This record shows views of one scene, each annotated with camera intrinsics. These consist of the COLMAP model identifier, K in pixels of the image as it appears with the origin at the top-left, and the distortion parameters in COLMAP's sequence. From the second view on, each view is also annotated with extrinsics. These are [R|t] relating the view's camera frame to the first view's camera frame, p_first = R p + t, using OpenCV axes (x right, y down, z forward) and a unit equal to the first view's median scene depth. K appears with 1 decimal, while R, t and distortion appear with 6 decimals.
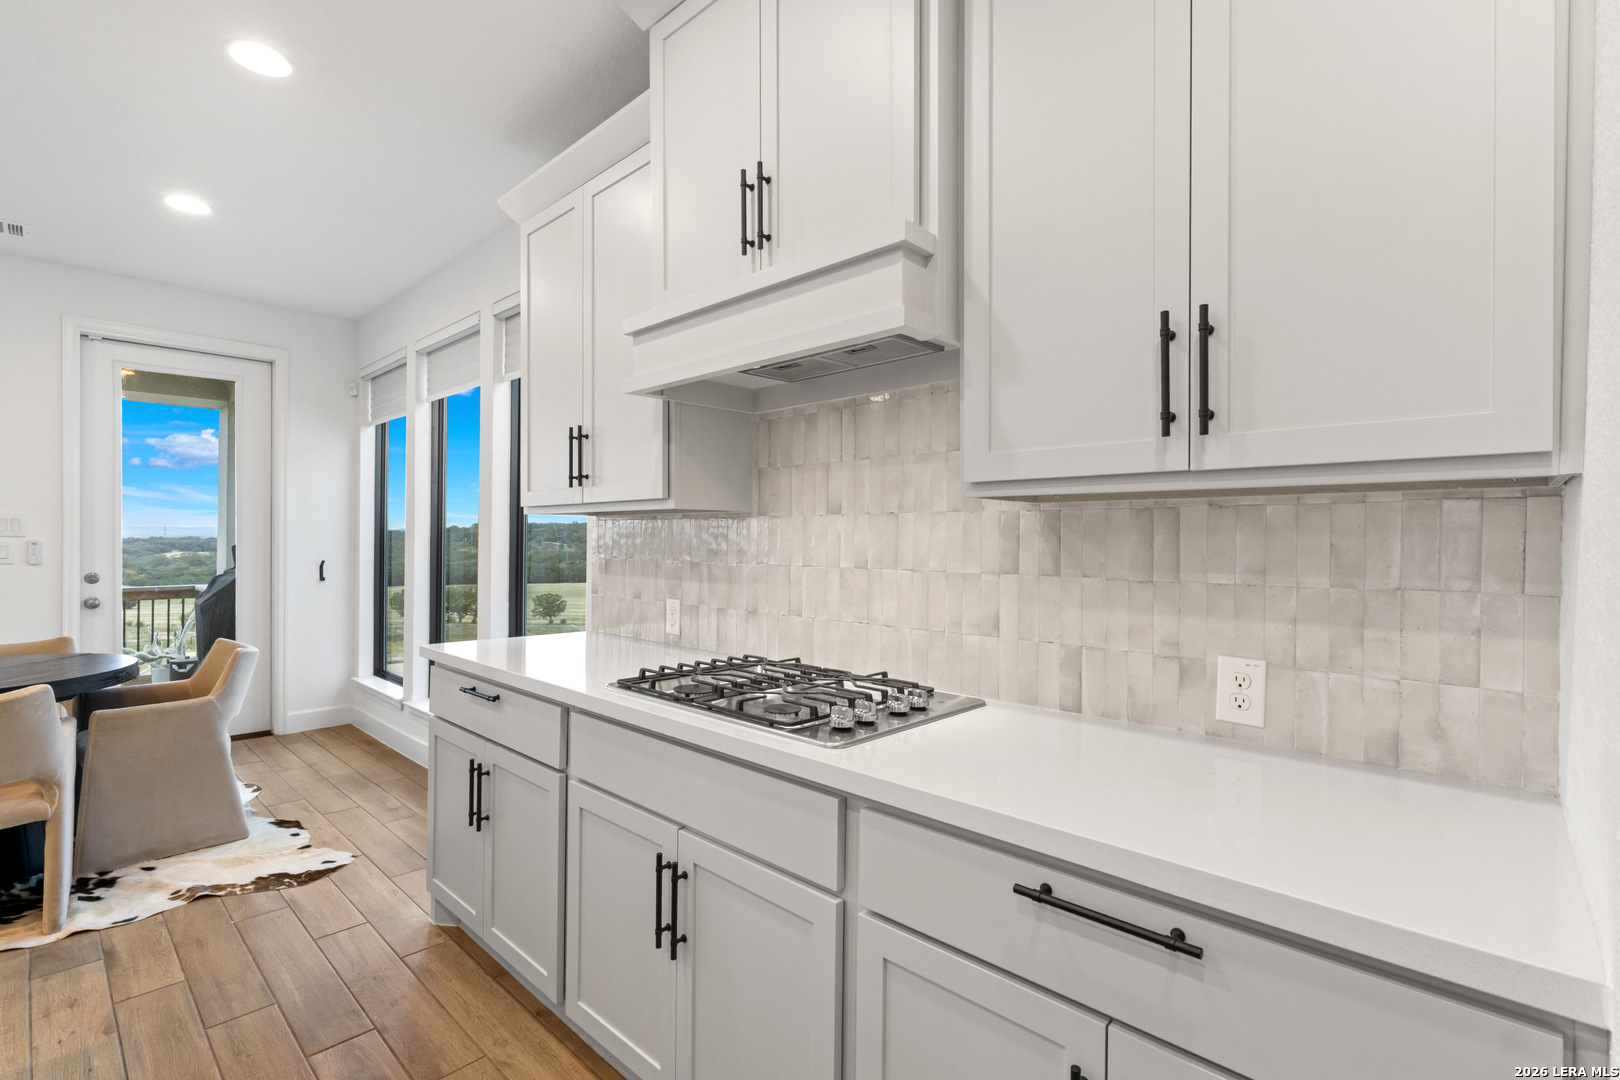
lens RADIAL K [[736.4, 0, 805.1], [0, 736.4, 541.7], [0, 0, 1]] dist [-0.000264, -0.000145]
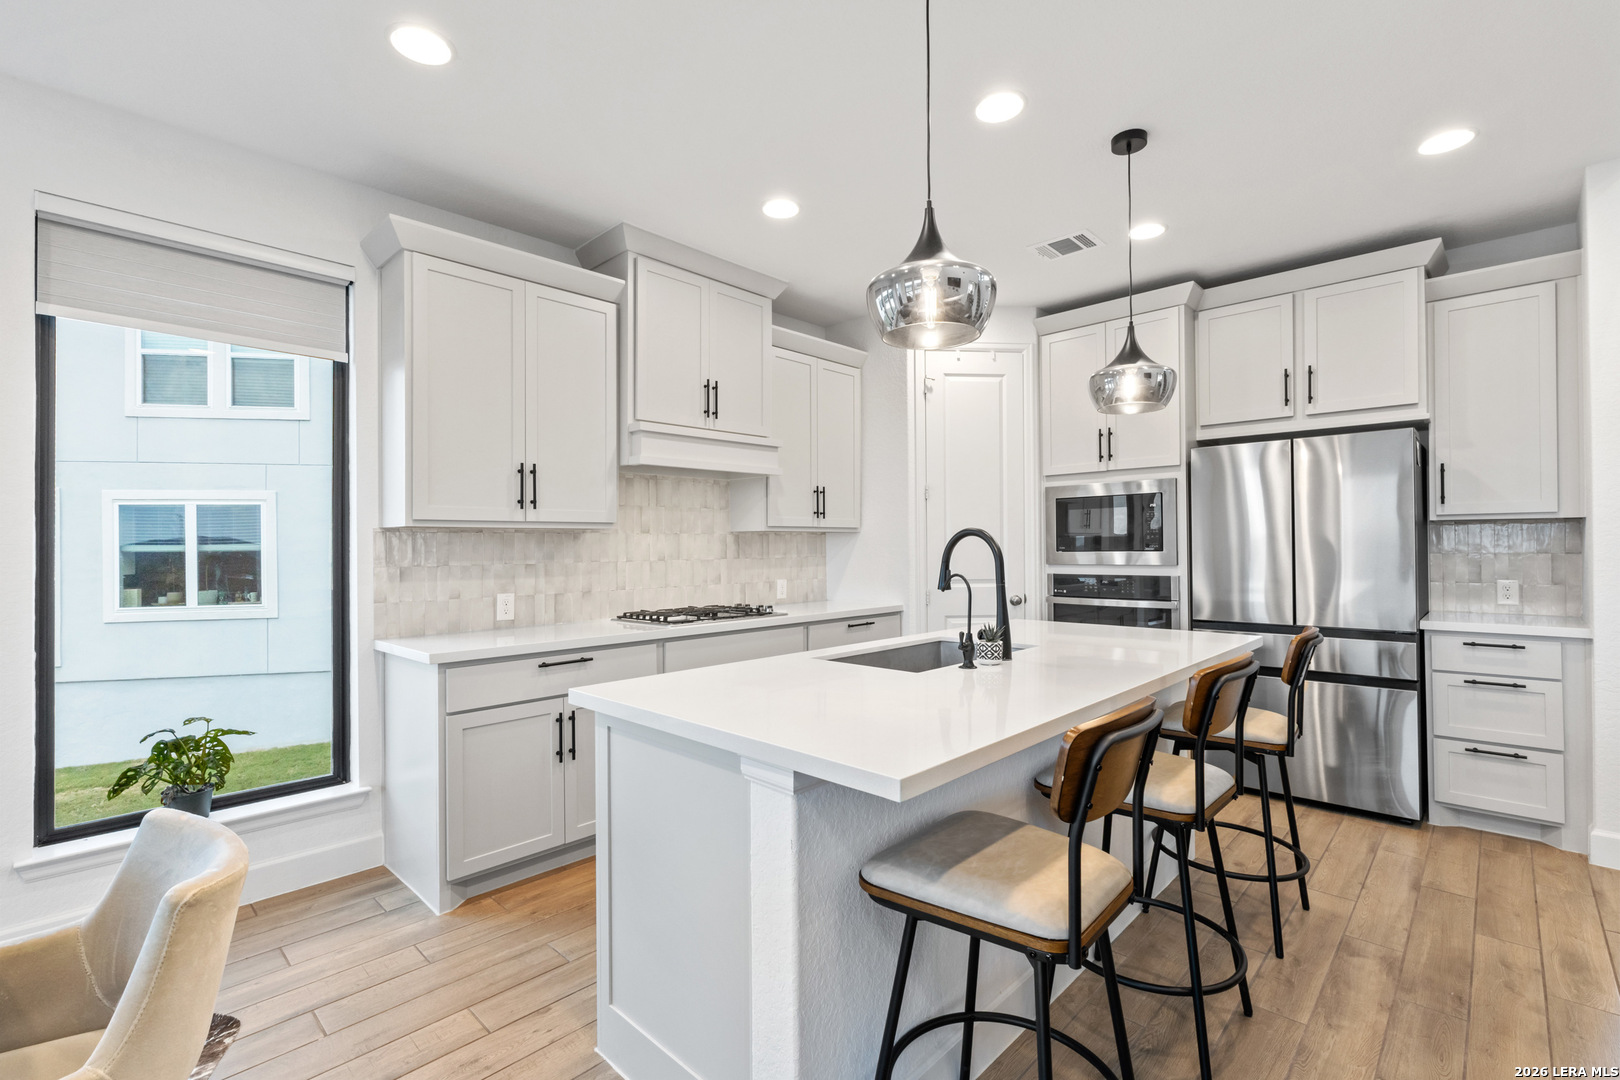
lens RADIAL K [[725.2, 0, 810.0], [0, 725.2, 540.0], [0, 0, 1]] dist [-0.002901, 0.000113]
pose [[0.012867, 0.003136, 0.999912, -2.253870], [0.013504, 0.999903, -0.003310, -0.009487], [-0.999826, 0.013546, 0.012823, 0.670242]]
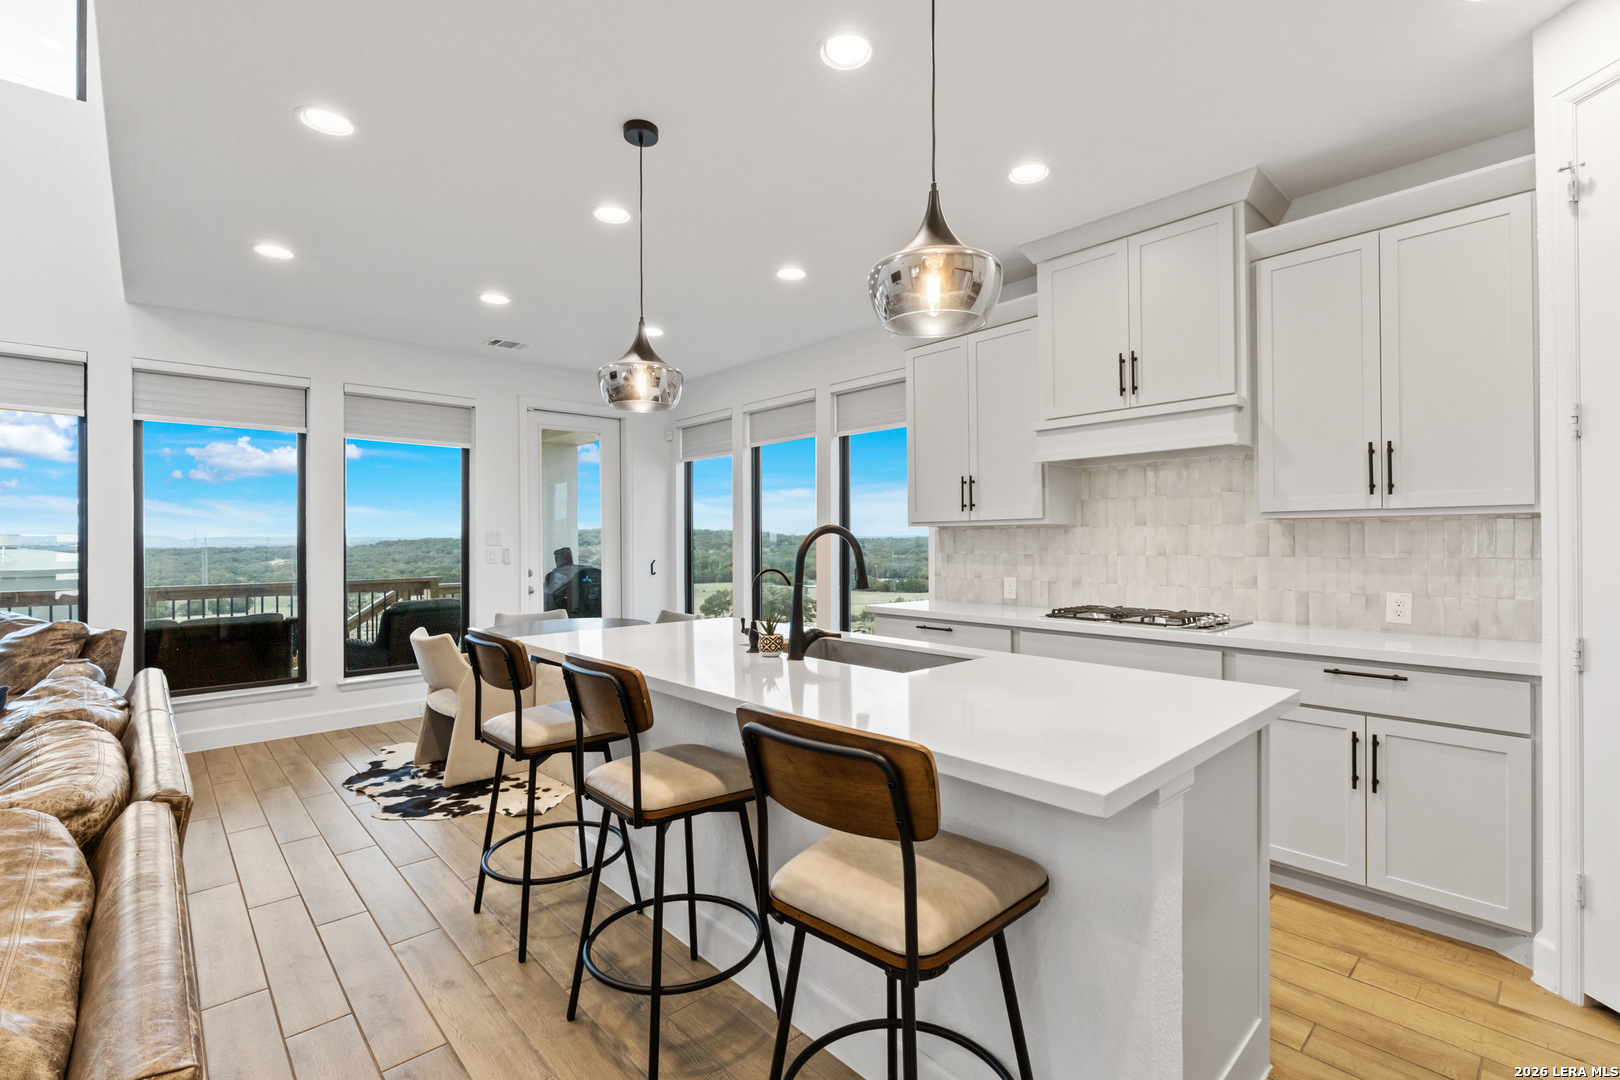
lens RADIAL K [[714.5, 0, 810.0], [0, 714.5, 540.0], [0, 0, 1]] dist [-0.000414, -0.000361]
pose [[0.997130, -0.012824, -0.074620, -0.775761], [0.012399, 0.999904, -0.006153, -0.002018], [0.074691, 0.005210, 0.997193, -0.969900]]
